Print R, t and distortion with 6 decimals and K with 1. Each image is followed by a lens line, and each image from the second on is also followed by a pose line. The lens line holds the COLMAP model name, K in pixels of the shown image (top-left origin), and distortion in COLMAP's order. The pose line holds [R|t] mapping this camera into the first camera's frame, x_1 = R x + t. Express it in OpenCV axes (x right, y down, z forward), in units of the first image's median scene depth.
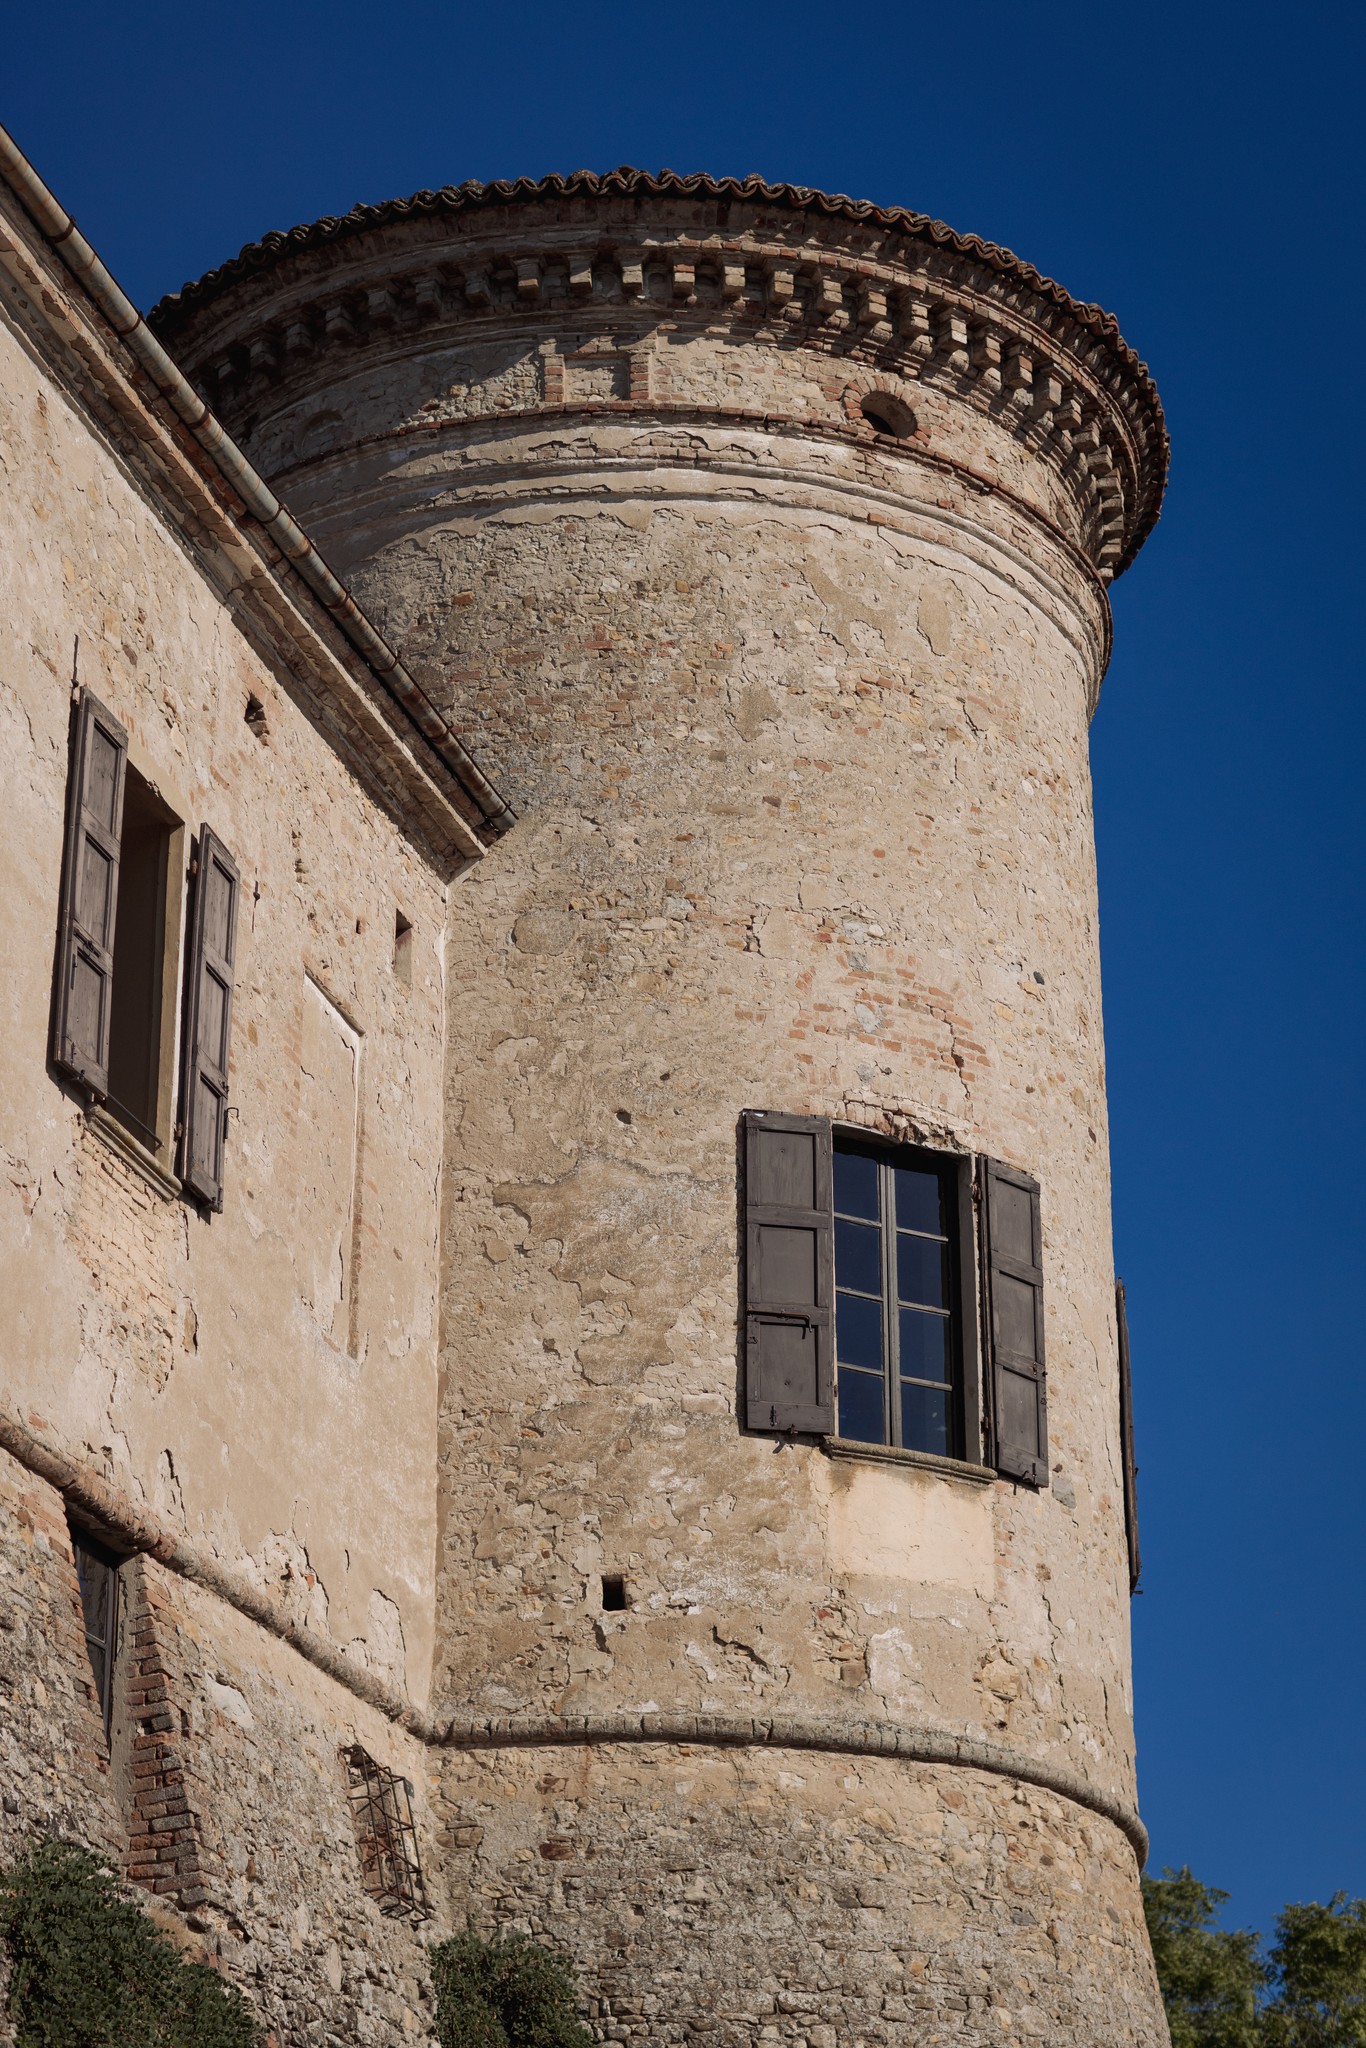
lens RADIAL K [[4792.1, 0, 683.0], [0, 4792.1, 1024.0], [0, 0, 1]] dist [0.063234, -0.316675]
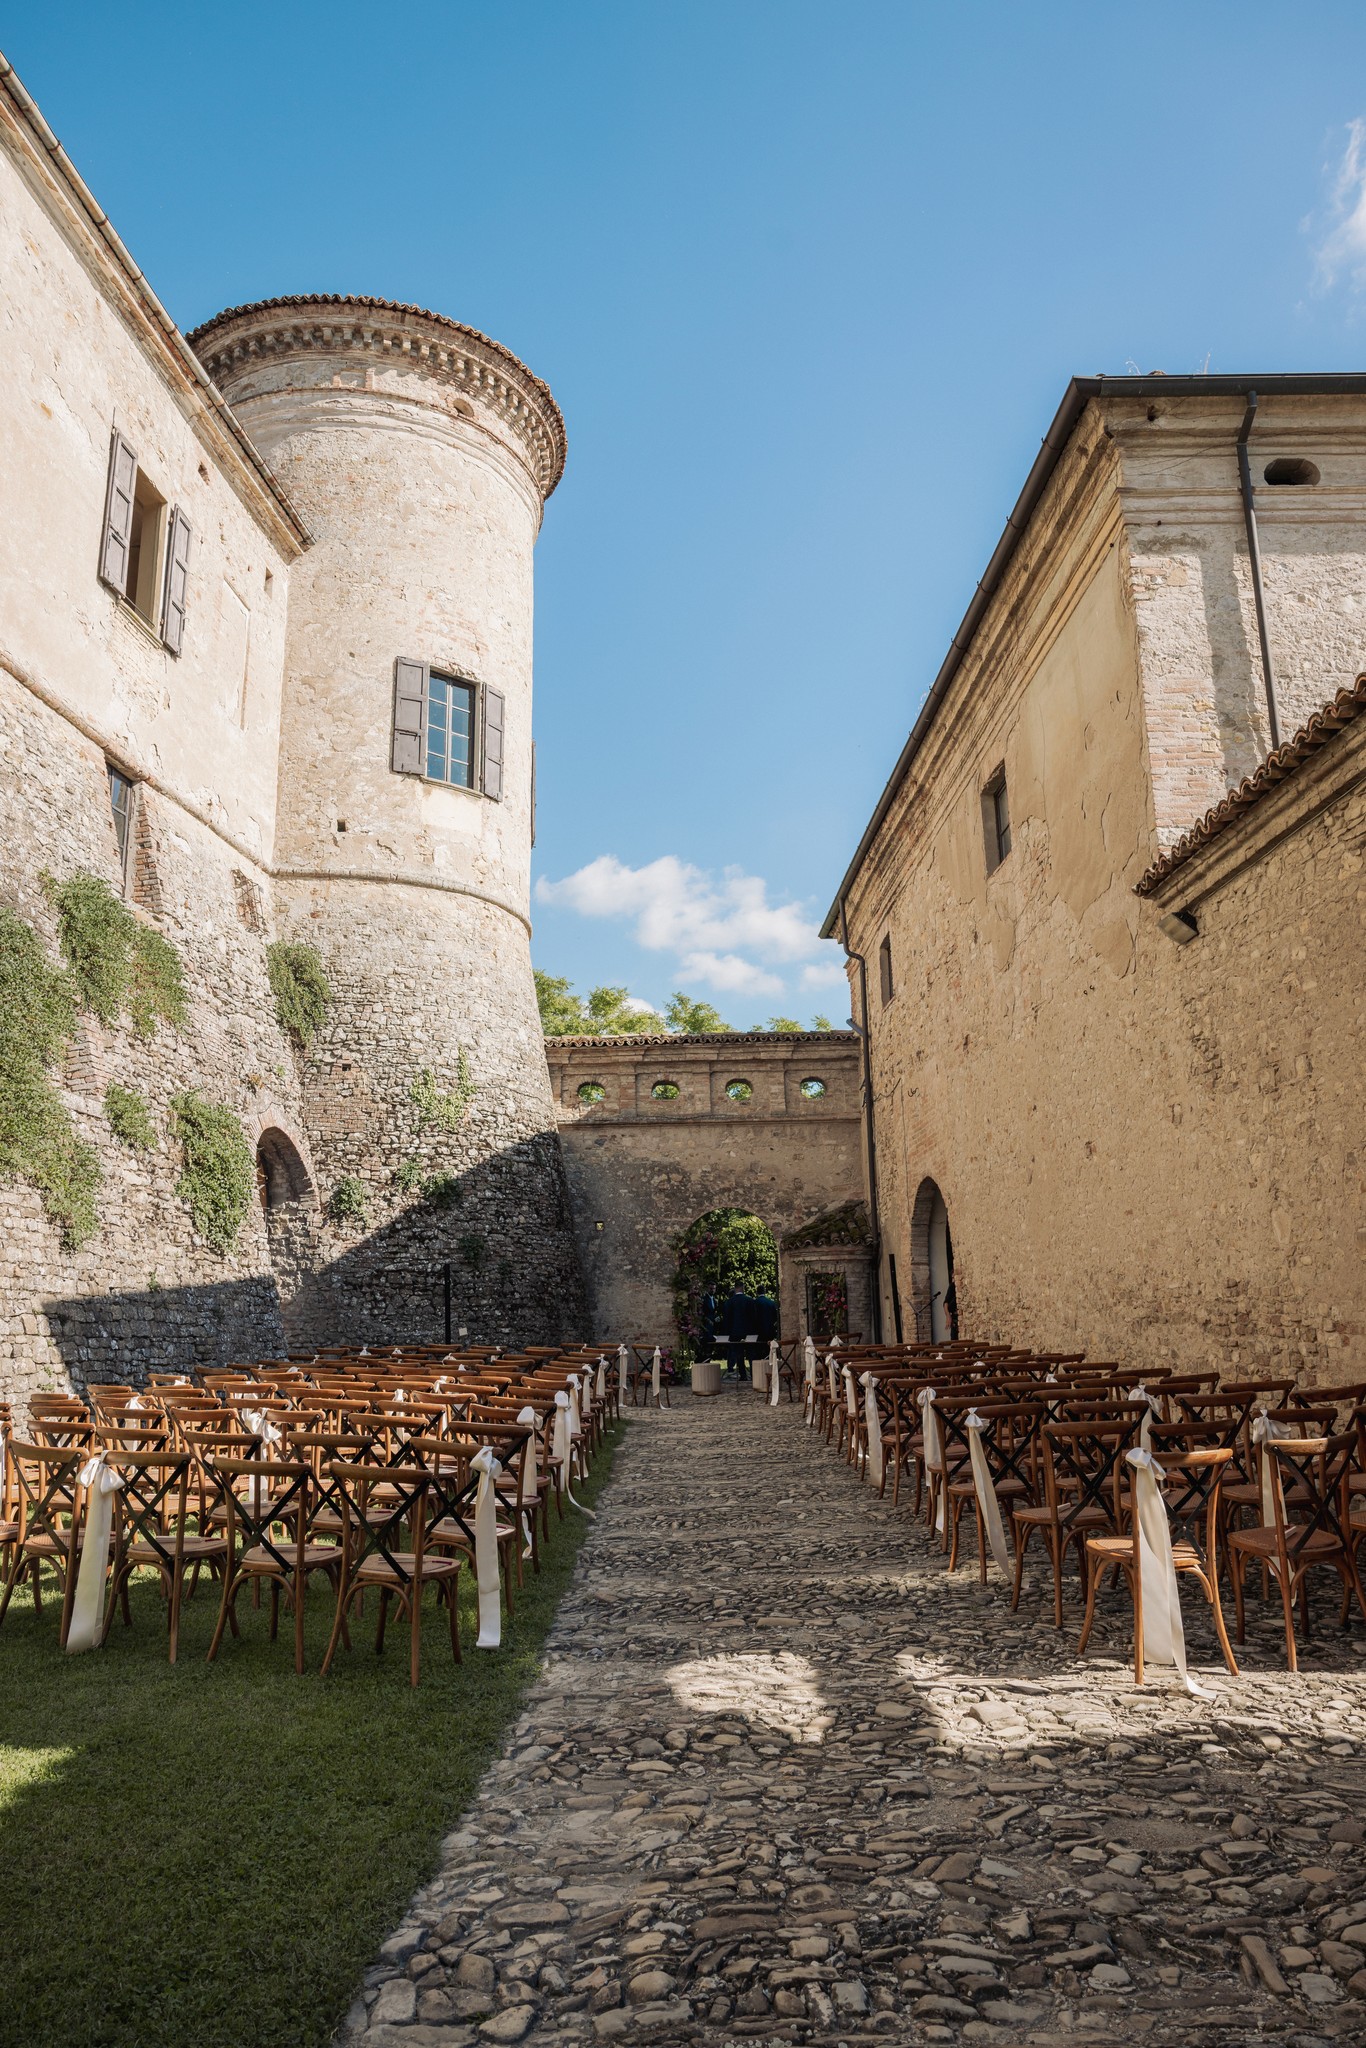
lens RADIAL K [[1352.4, 0, 683.0], [0, 1352.4, 1024.0], [0, 0, 1]] dist [-0.003758, -0.001355]
pose [[0.982557, 0.033741, 0.182877, 0.039937], [-0.067120, 0.981458, 0.179539, 0.075928], [-0.173428, -0.188682, 0.966603, 0.184173]]
